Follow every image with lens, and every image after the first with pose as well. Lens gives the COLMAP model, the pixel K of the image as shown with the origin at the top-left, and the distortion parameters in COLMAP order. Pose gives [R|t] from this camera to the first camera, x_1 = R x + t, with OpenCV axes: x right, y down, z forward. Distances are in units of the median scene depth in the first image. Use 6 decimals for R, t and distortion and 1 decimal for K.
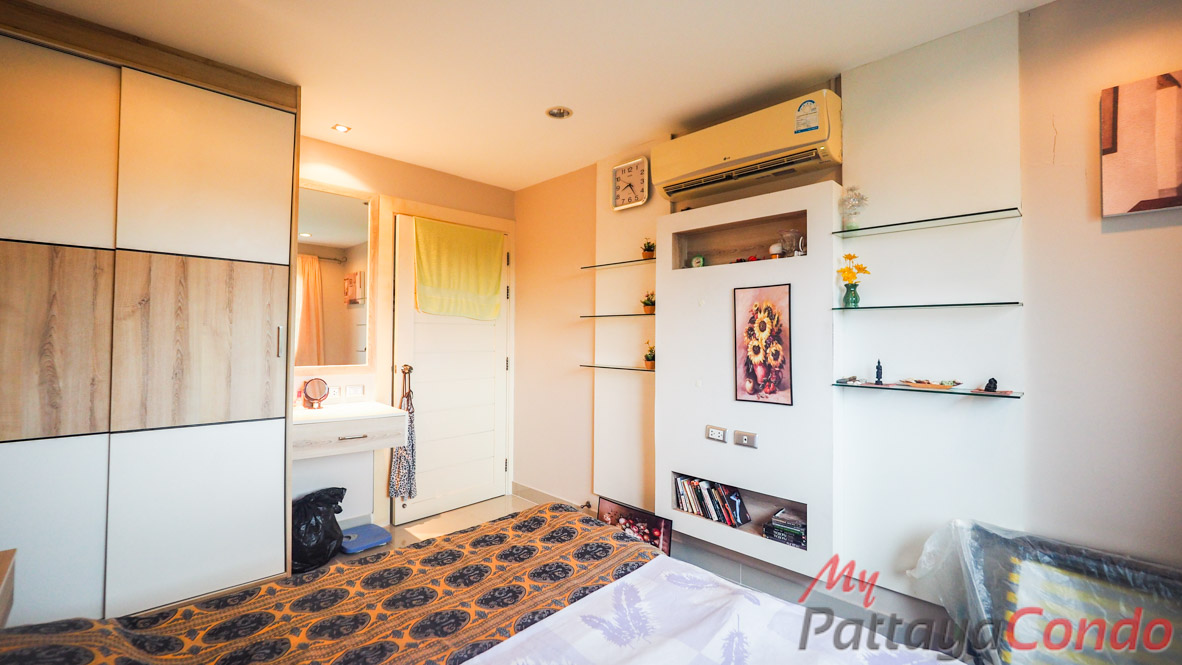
lens RADIAL K [[504.7, 0, 573.1], [0, 504.7, 323.4], [0, 0, 1]] dist [0.000228, 0.000085]
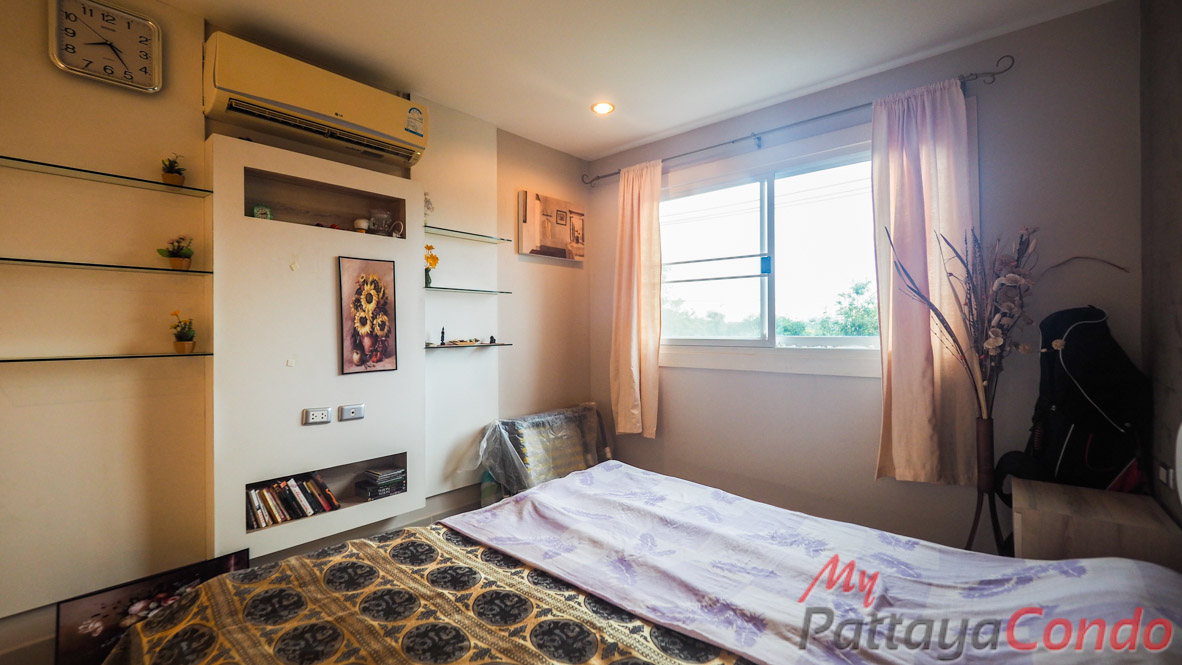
lens RADIAL K [[504.7, 0, 573.1], [0, 504.7, 323.4], [0, 0, 1]] dist [0.000228, 0.000085]
pose [[-0.085734, -0.000328, 0.996318, -0.687216], [-0.023741, 0.999717, -0.001714, 0.049183], [-0.996035, -0.023801, -0.085718, 0.673542]]
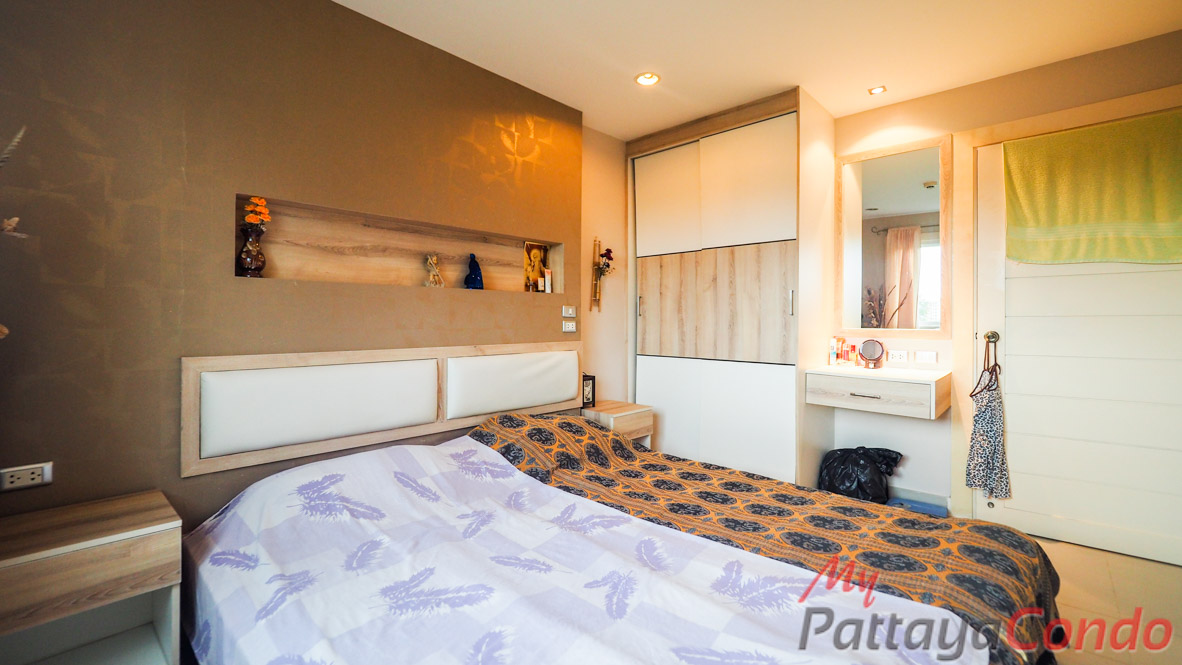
lens RADIAL K [[504.7, 0, 573.1], [0, 504.7, 323.4], [0, 0, 1]] dist [0.000228, 0.000085]
pose [[0.032999, -0.005065, -0.999443, 0.638476], [0.023827, 0.999707, -0.004279, 0.080529], [0.999171, -0.023673, 0.033110, 0.436263]]
